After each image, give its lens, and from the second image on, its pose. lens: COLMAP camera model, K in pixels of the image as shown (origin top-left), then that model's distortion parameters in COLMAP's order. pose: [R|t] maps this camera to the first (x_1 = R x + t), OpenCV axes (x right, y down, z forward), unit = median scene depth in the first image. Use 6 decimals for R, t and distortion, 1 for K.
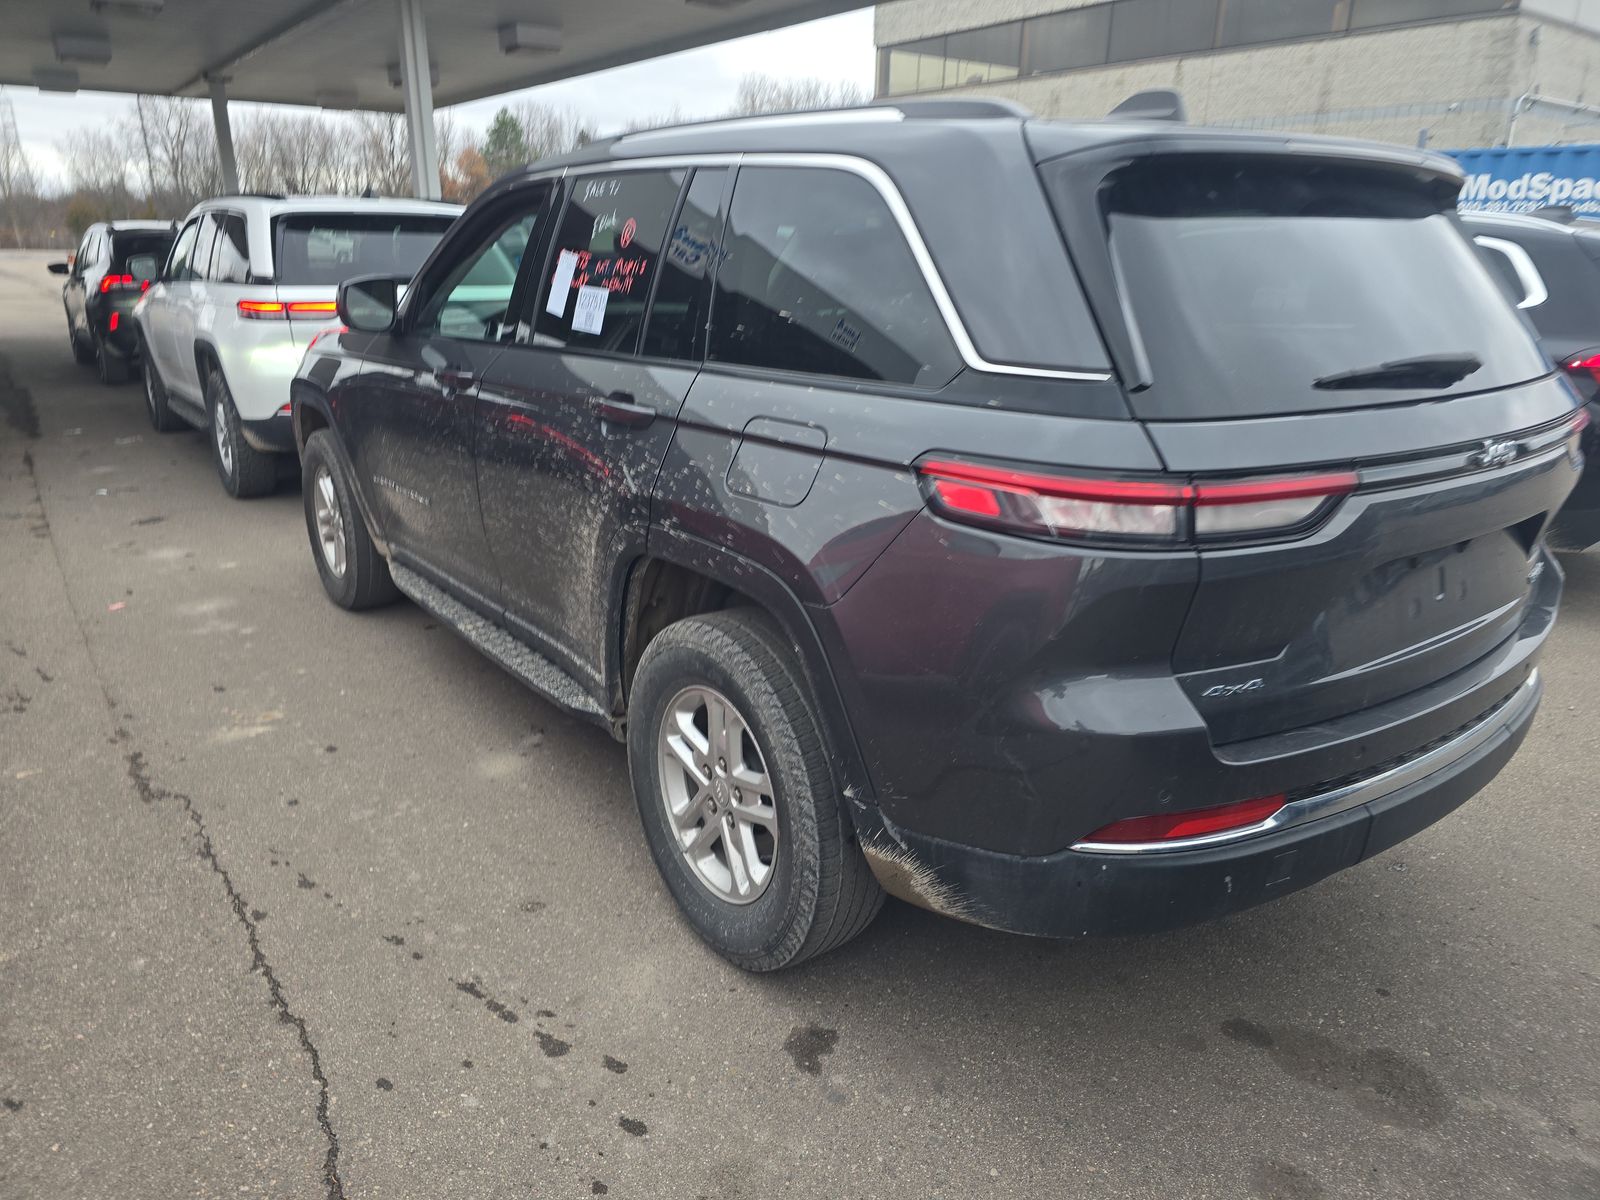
lens RADIAL K [[1164.9, 0, 803.1], [0, 1164.9, 673.2], [0, 0, 1]] dist [0.064743, -0.084476]
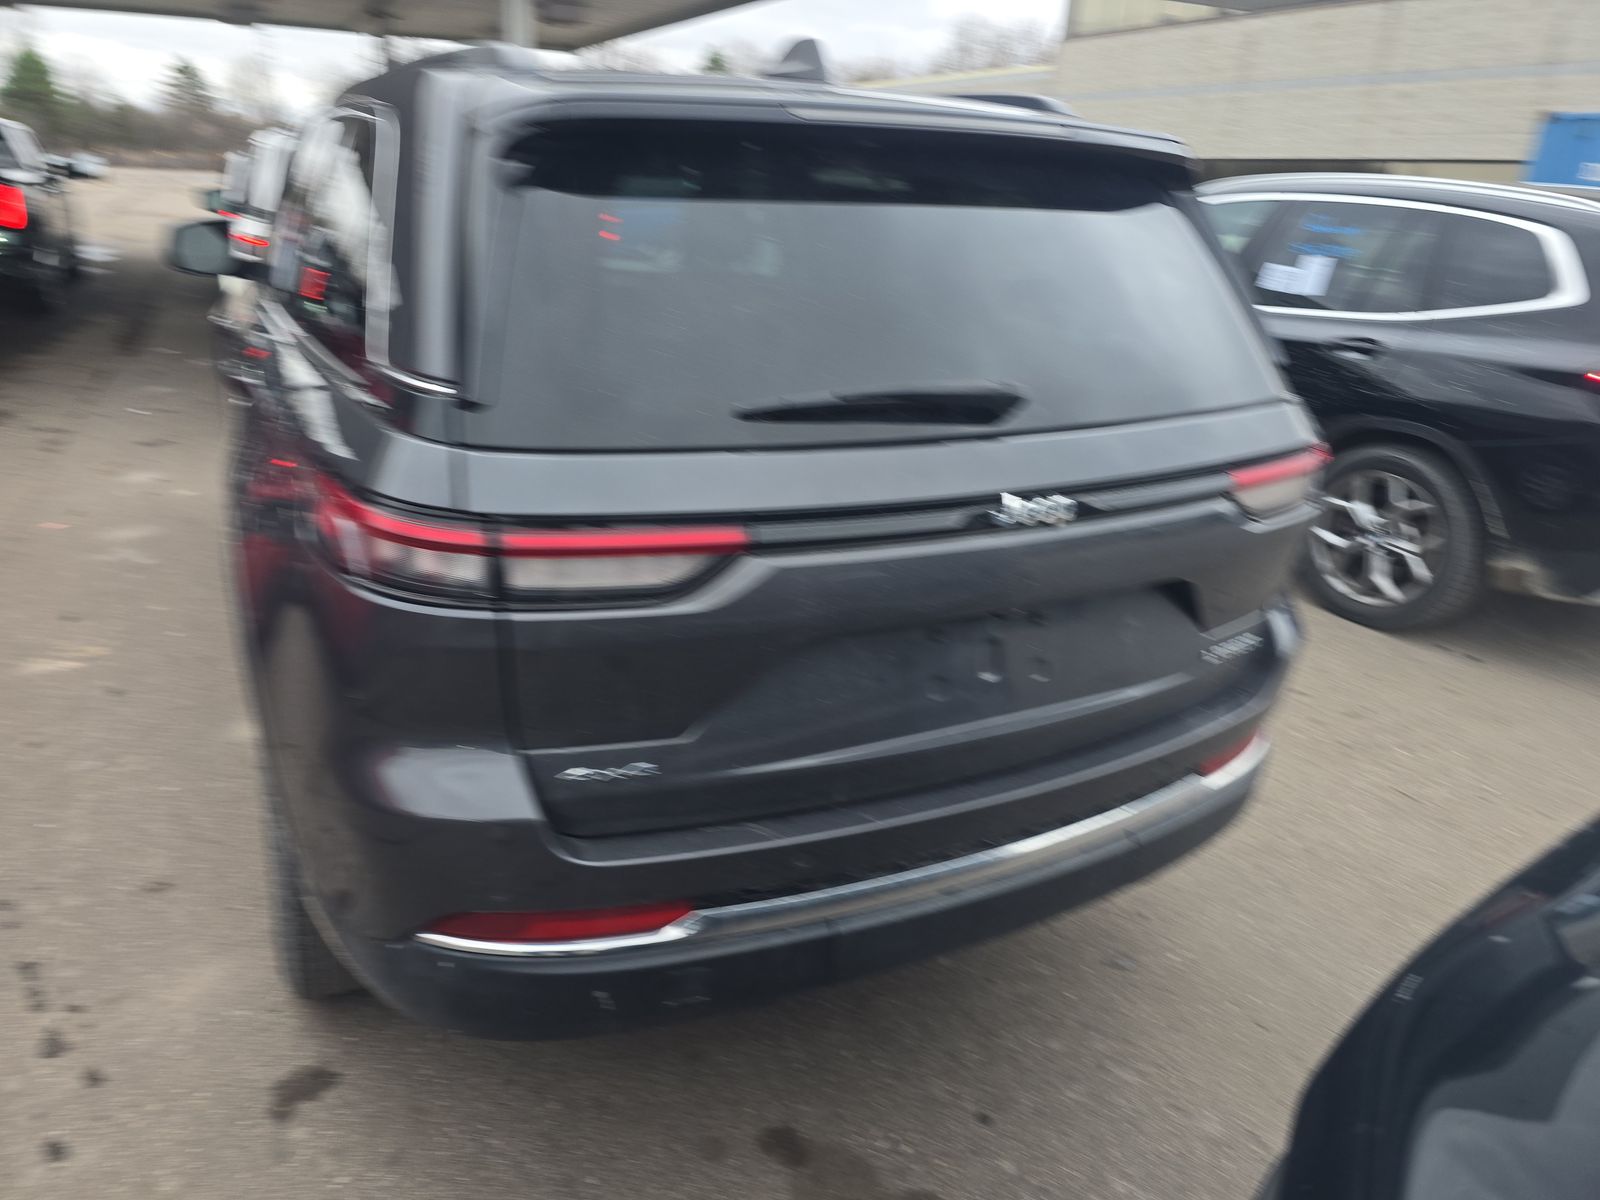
lens RADIAL K [[1159.6, 0, 794.3], [0, 1159.6, 672.0], [0, 0, 1]] dist [0.062356, -0.061393]
pose [[0.981957, 0.102134, -0.159150, 0.560892], [-0.095195, 0.994169, 0.050651, -0.102033], [0.163396, -0.034587, 0.985954, 0.183646]]
